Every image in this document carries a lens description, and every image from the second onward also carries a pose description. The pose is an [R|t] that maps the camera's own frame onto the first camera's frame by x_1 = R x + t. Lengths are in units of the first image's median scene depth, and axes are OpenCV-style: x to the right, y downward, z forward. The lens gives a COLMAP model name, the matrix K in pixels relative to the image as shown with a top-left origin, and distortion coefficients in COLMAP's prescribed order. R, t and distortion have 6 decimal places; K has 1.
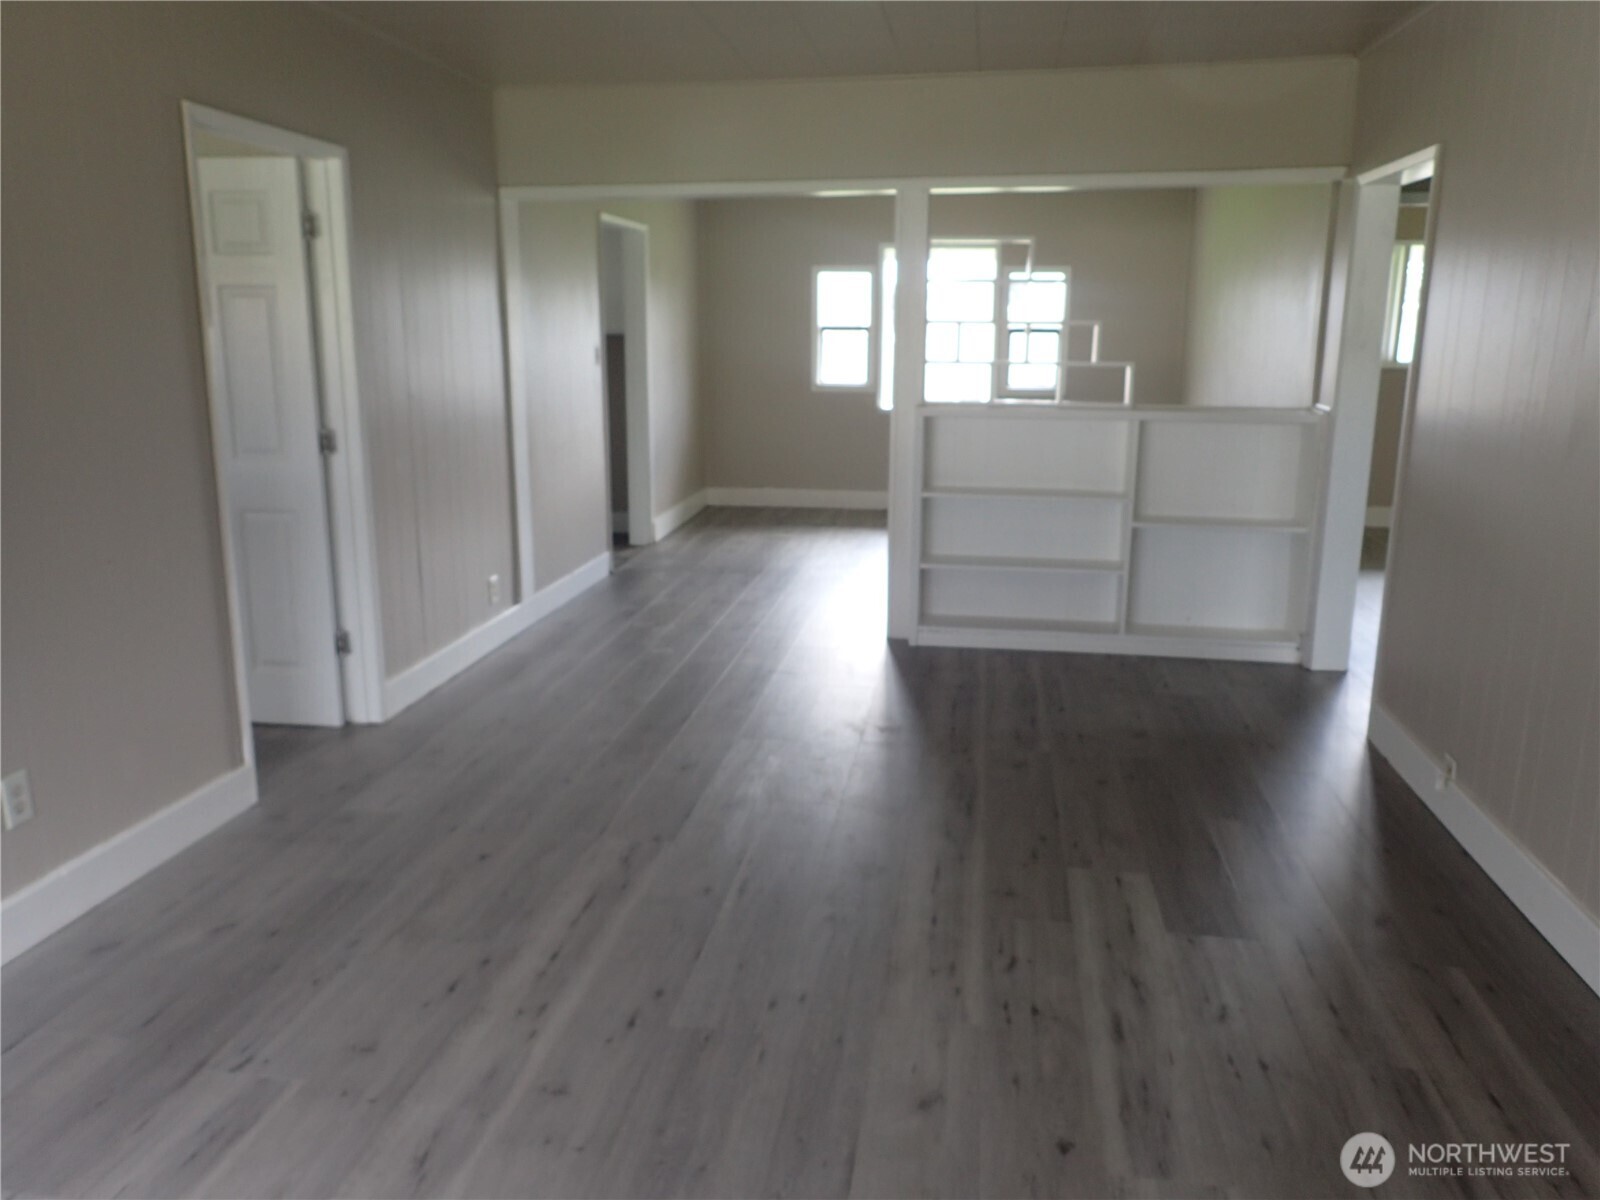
lens RADIAL K [[1189.2, 0, 809.1], [0, 1189.2, 591.3], [0, 0, 1]] dist [0.006035, -0.007005]
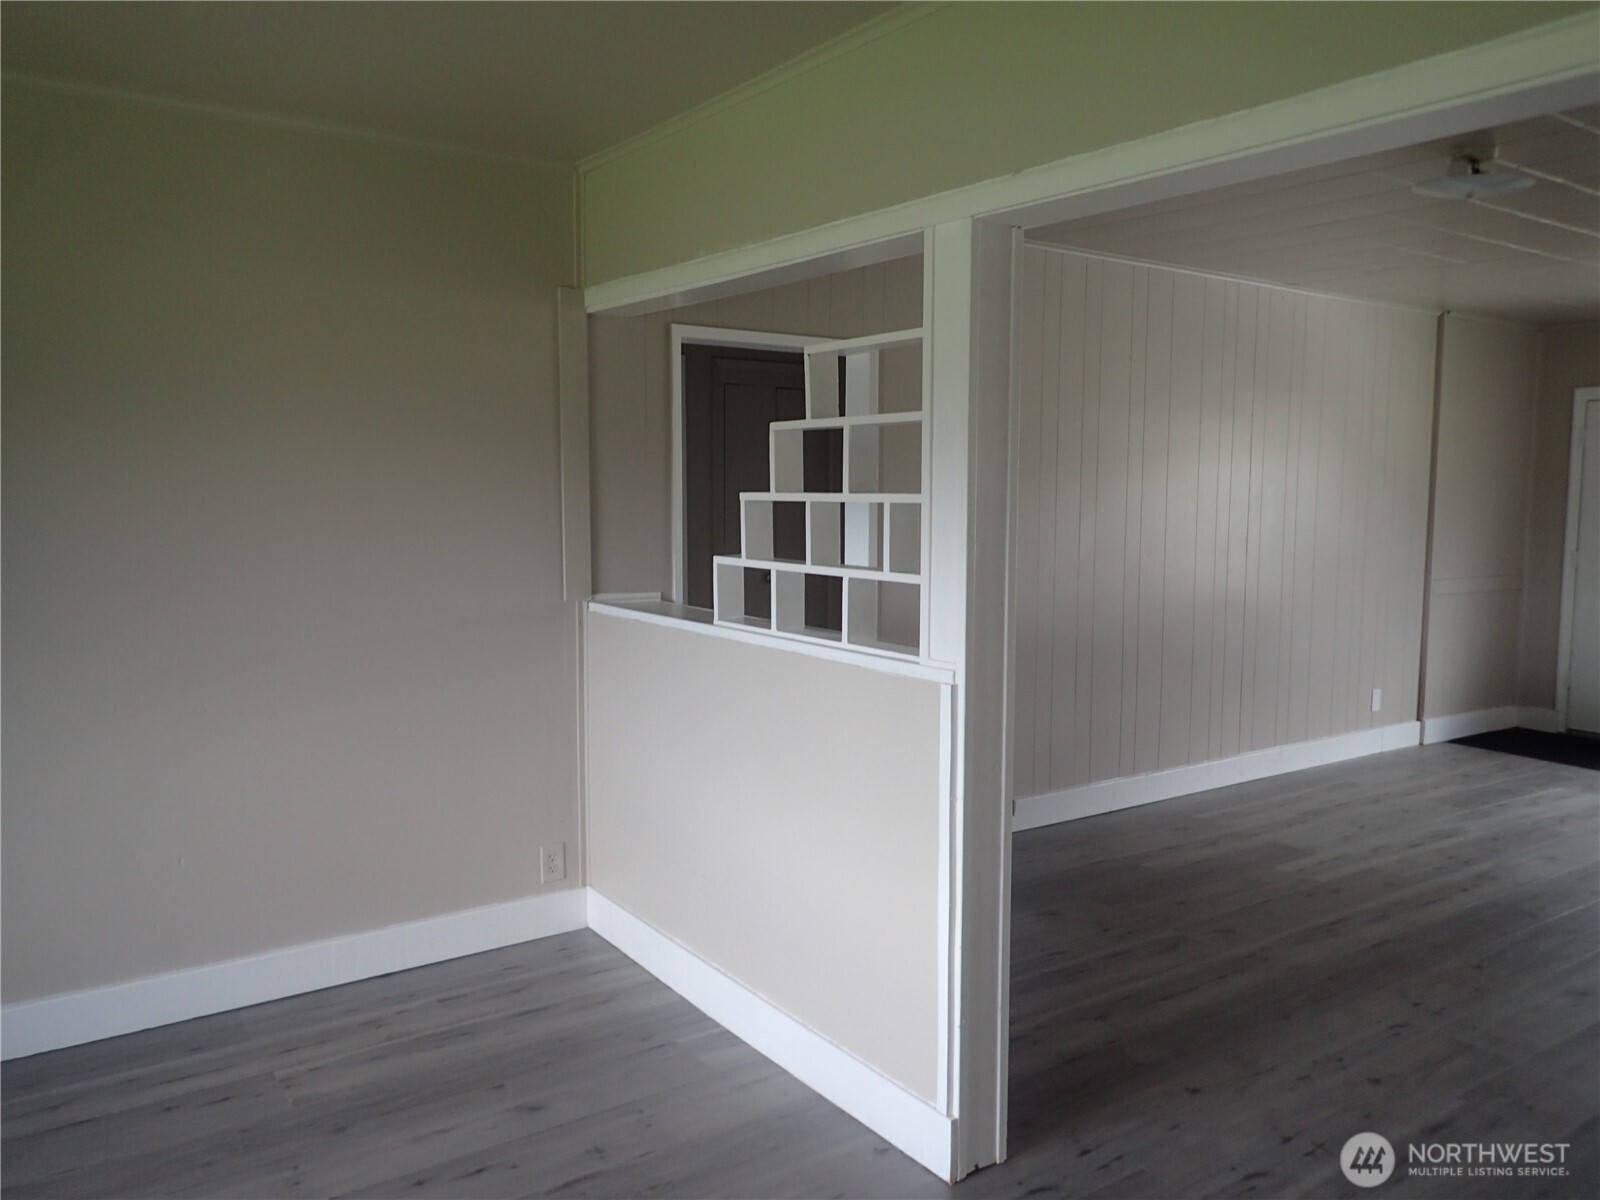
lens RADIAL K [[1189.2, 0, 809.1], [0, 1189.2, 591.3], [0, 0, 1]] dist [0.006035, -0.007005]
pose [[-0.686063, -0.072242, 0.723946, -0.380571], [0.153247, 0.958384, 0.240865, -0.562286], [-0.711219, 0.276192, -0.646441, 2.444082]]
